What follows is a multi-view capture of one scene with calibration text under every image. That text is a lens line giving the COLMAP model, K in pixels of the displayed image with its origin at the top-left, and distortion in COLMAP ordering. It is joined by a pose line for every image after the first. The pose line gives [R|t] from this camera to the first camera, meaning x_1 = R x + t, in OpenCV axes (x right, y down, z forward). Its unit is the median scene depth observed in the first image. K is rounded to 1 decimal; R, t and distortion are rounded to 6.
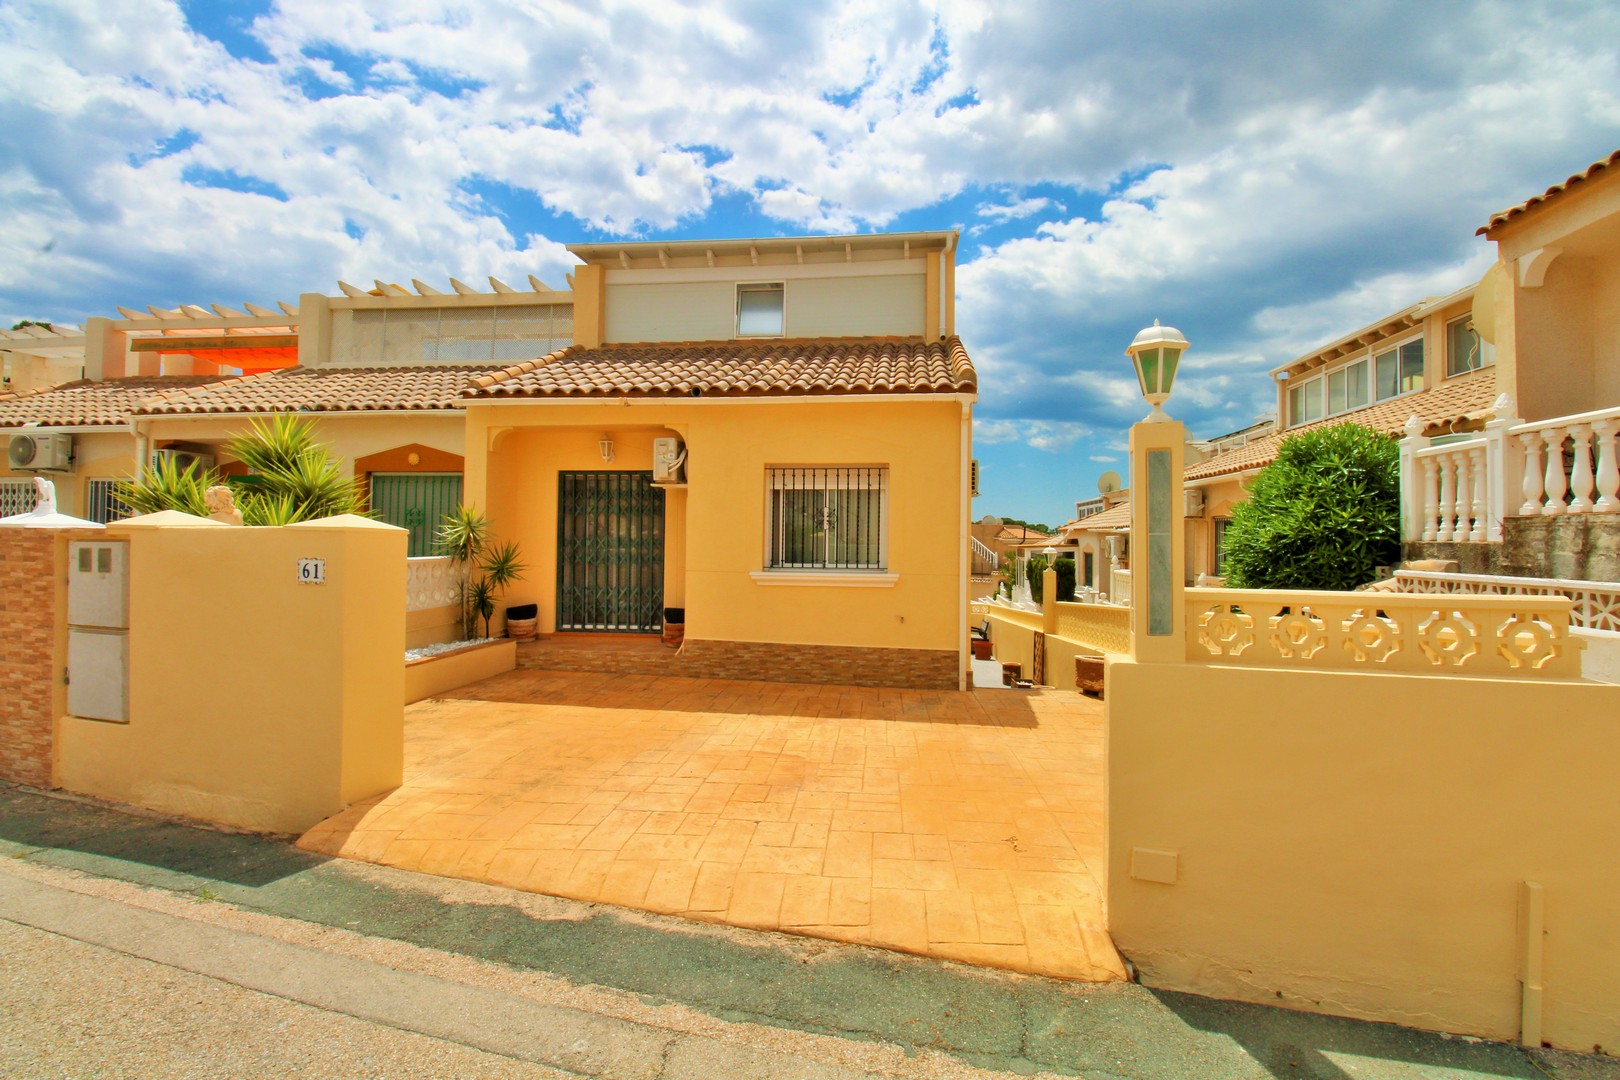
lens RADIAL K [[769.5, 0, 823.2], [0, 769.5, 523.9], [0, 0, 1]] dist [-0.000767, -0.015107]
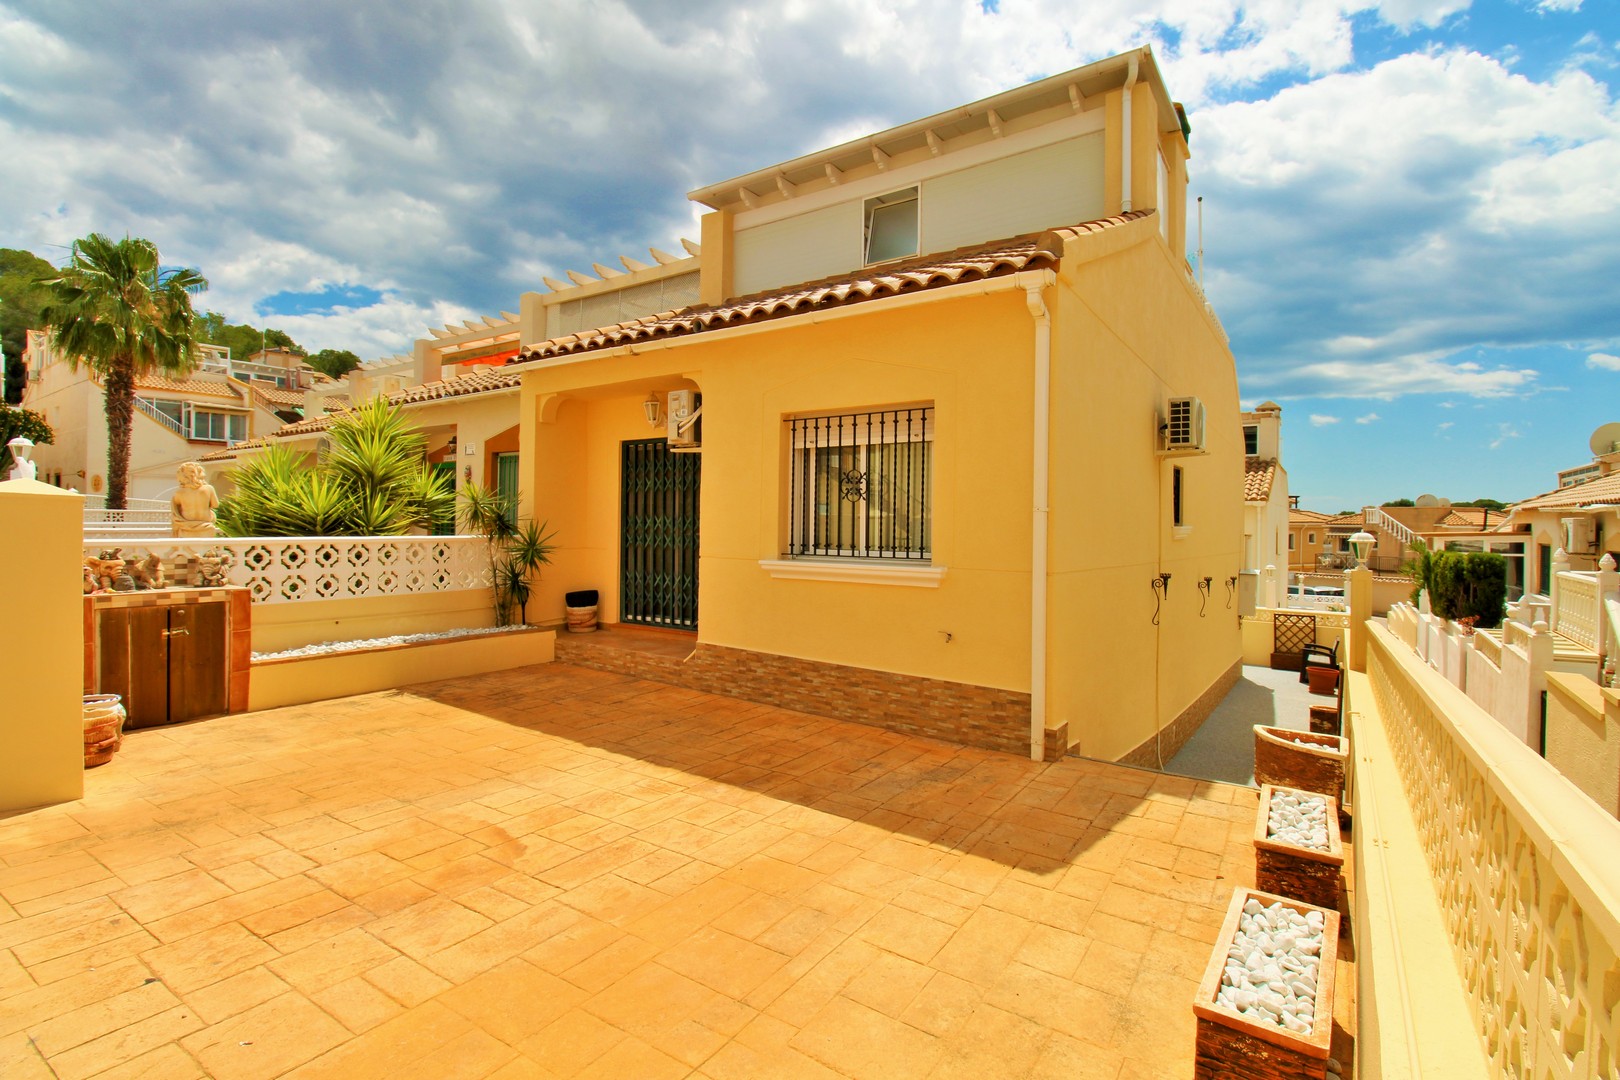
lens RADIAL K [[769.5, 0, 823.2], [0, 769.5, 523.9], [0, 0, 1]] dist [-0.000767, -0.015107]
pose [[0.877294, -0.000623, -0.479953, 0.316614], [0.007834, 0.999885, 0.013022, 0.018442], [0.479889, -0.015184, 0.877198, 0.371133]]
